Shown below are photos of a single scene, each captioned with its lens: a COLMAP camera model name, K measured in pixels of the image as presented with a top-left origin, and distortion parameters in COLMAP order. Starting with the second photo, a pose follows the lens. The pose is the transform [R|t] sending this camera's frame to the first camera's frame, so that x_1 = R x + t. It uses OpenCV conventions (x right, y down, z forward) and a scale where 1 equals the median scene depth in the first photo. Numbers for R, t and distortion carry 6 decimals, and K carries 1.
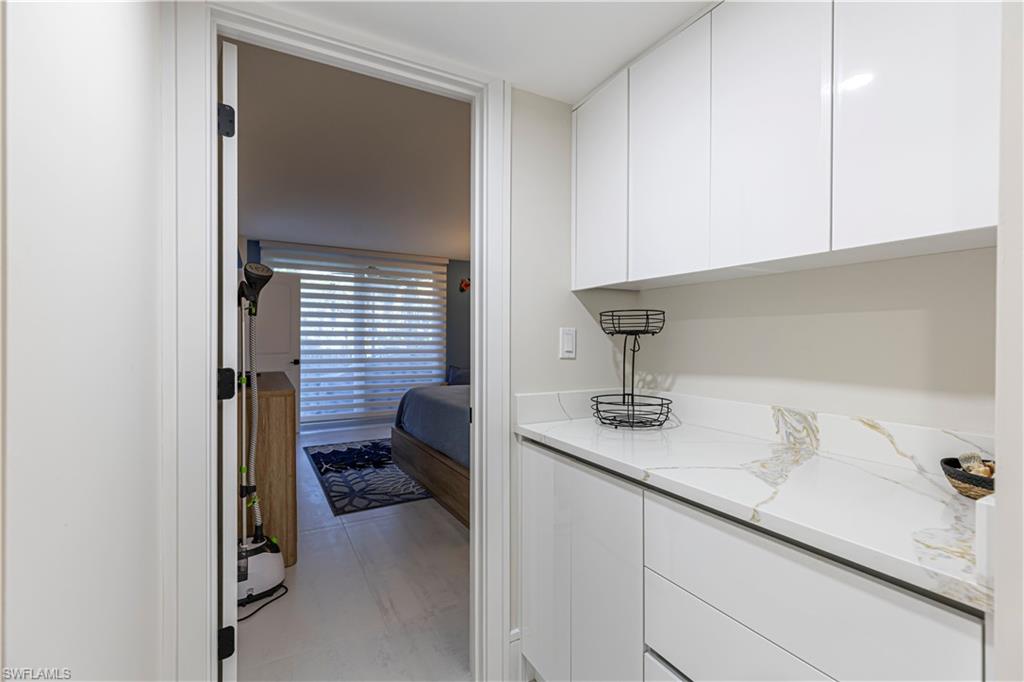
lens RADIAL K [[456.1, 0, 516.3], [0, 456.1, 338.2], [0, 0, 1]] dist [0.010185, -0.002979]
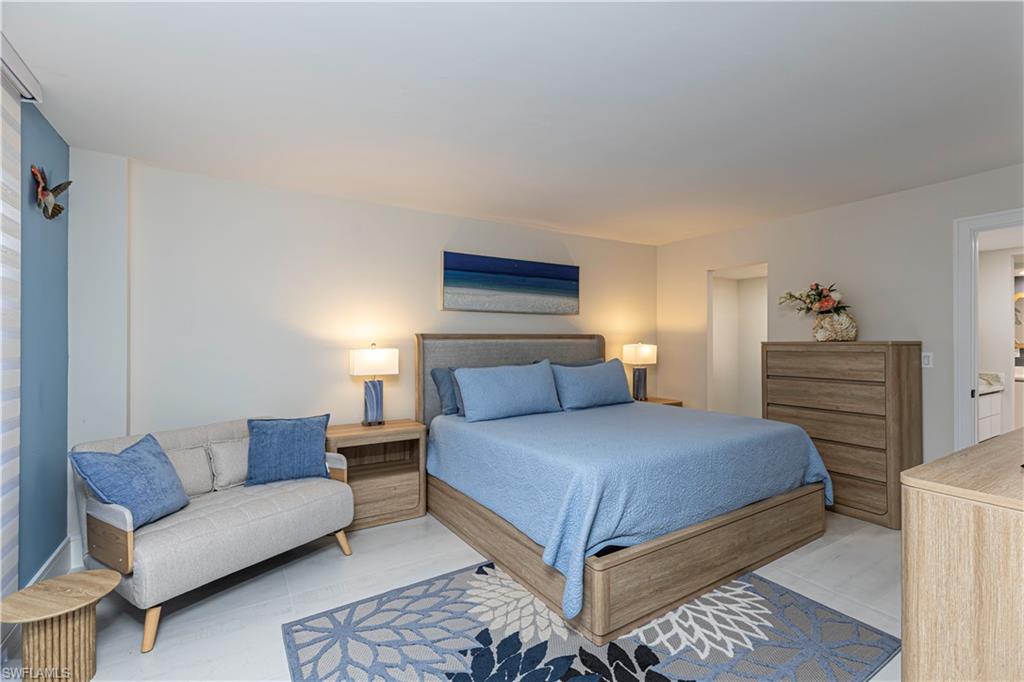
lens RADIAL K [[456.1, 0, 514.6], [0, 456.1, 338.6], [0, 0, 1]] dist [0.010185, -0.002979]
pose [[-0.050002, 0.002281, 0.998746, -0.743762], [0.003361, 0.999992, -0.002115, -0.020844], [-0.998743, 0.003251, -0.050010, 1.169559]]
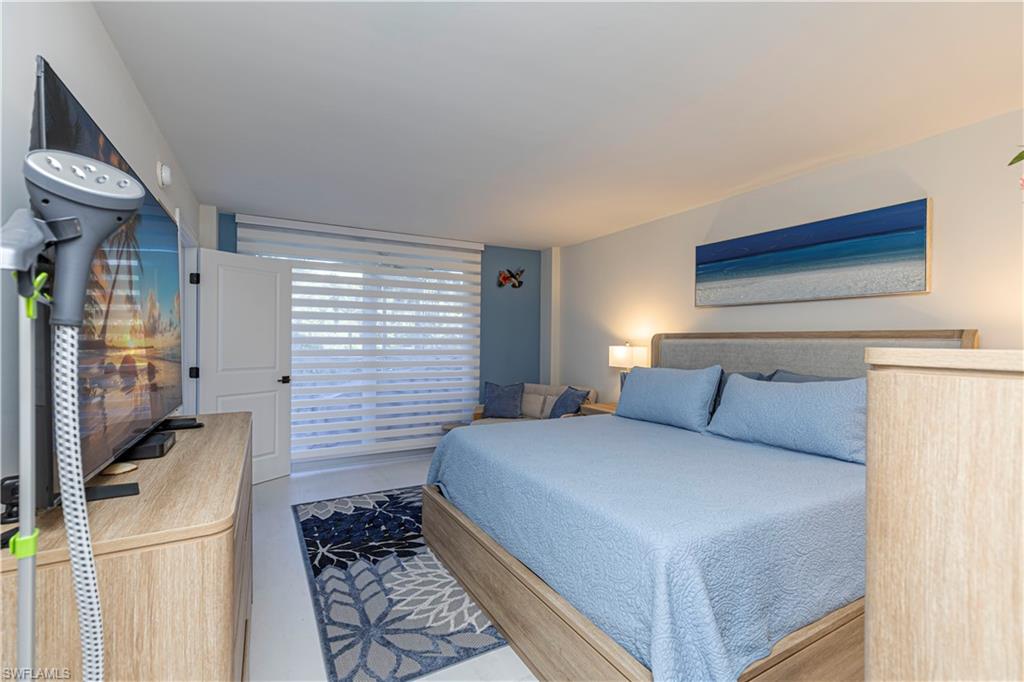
lens RADIAL K [[456.1, 0, 514.6], [0, 456.1, 338.6], [0, 0, 1]] dist [0.010185, -0.002979]
pose [[0.999954, 0.002962, -0.009081, -0.144069], [-0.002964, 0.999996, -0.000294, -0.021244], [0.009080, 0.000321, 0.999959, 0.366393]]
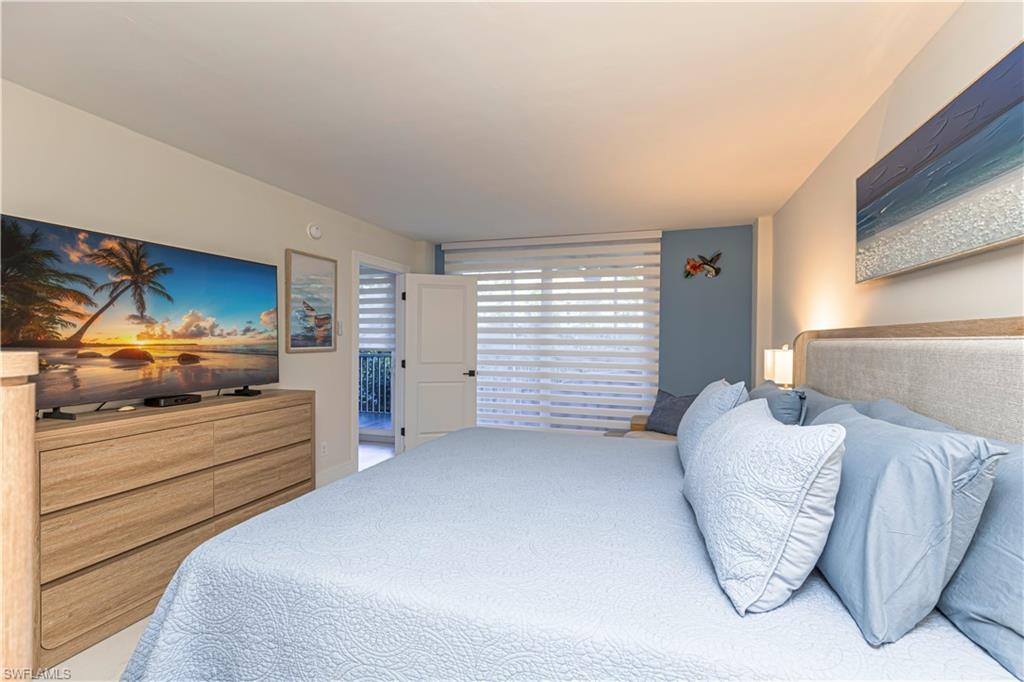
lens RADIAL K [[456.1, 0, 513.9], [0, 456.1, 338.8], [0, 0, 1]] dist [0.010185, -0.002979]
pose [[0.673987, 0.001374, -0.738742, 0.326545], [-0.004456, 0.999988, -0.002206, -0.019586], [0.738730, 0.004779, 0.673984, 0.629876]]
